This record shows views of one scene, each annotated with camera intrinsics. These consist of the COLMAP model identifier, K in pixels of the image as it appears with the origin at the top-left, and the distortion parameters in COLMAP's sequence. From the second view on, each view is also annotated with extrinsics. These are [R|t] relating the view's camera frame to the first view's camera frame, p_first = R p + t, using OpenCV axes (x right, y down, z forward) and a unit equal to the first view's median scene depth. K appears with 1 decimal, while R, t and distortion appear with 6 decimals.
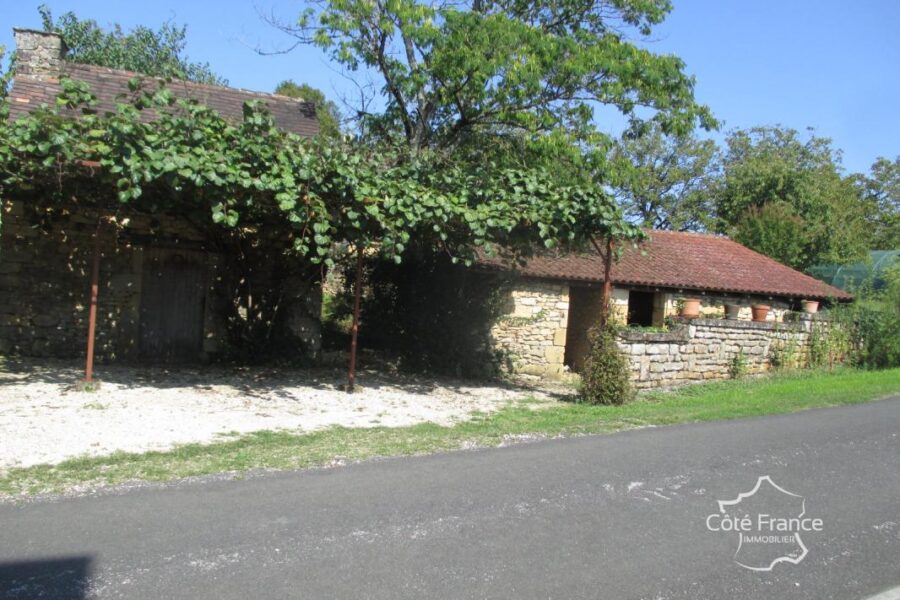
lens RADIAL K [[746.2, 0, 450.0], [0, 746.2, 300.0], [0, 0, 1]] dist [-0.037512, 0.000350]
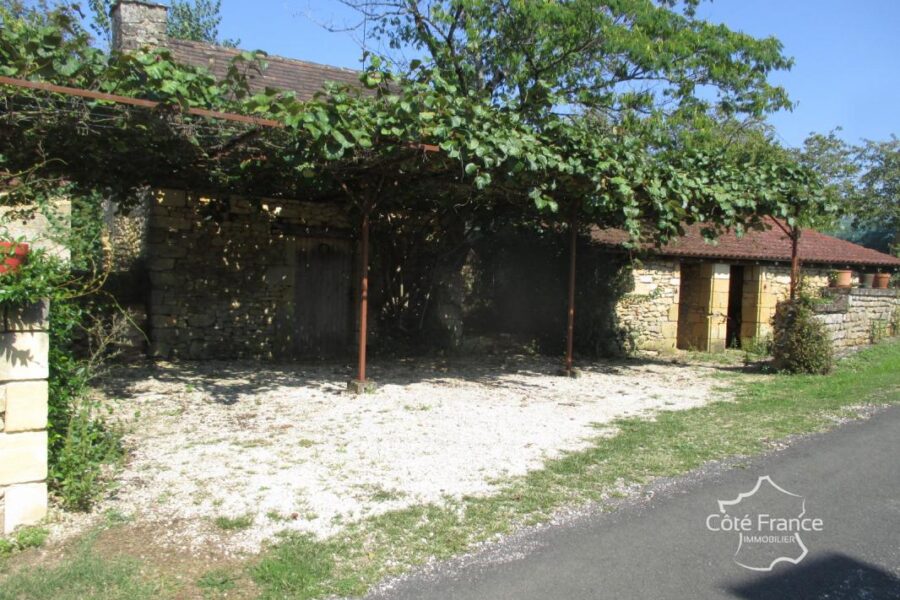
lens RADIAL K [[746.2, 0, 450.0], [0, 746.2, 300.0], [0, 0, 1]] dist [-0.037512, 0.000350]
pose [[0.988440, -0.043701, 0.145179, -0.363695], [0.039754, 0.998760, 0.029979, -0.012437], [-0.146309, -0.023861, 0.988951, 0.037767]]
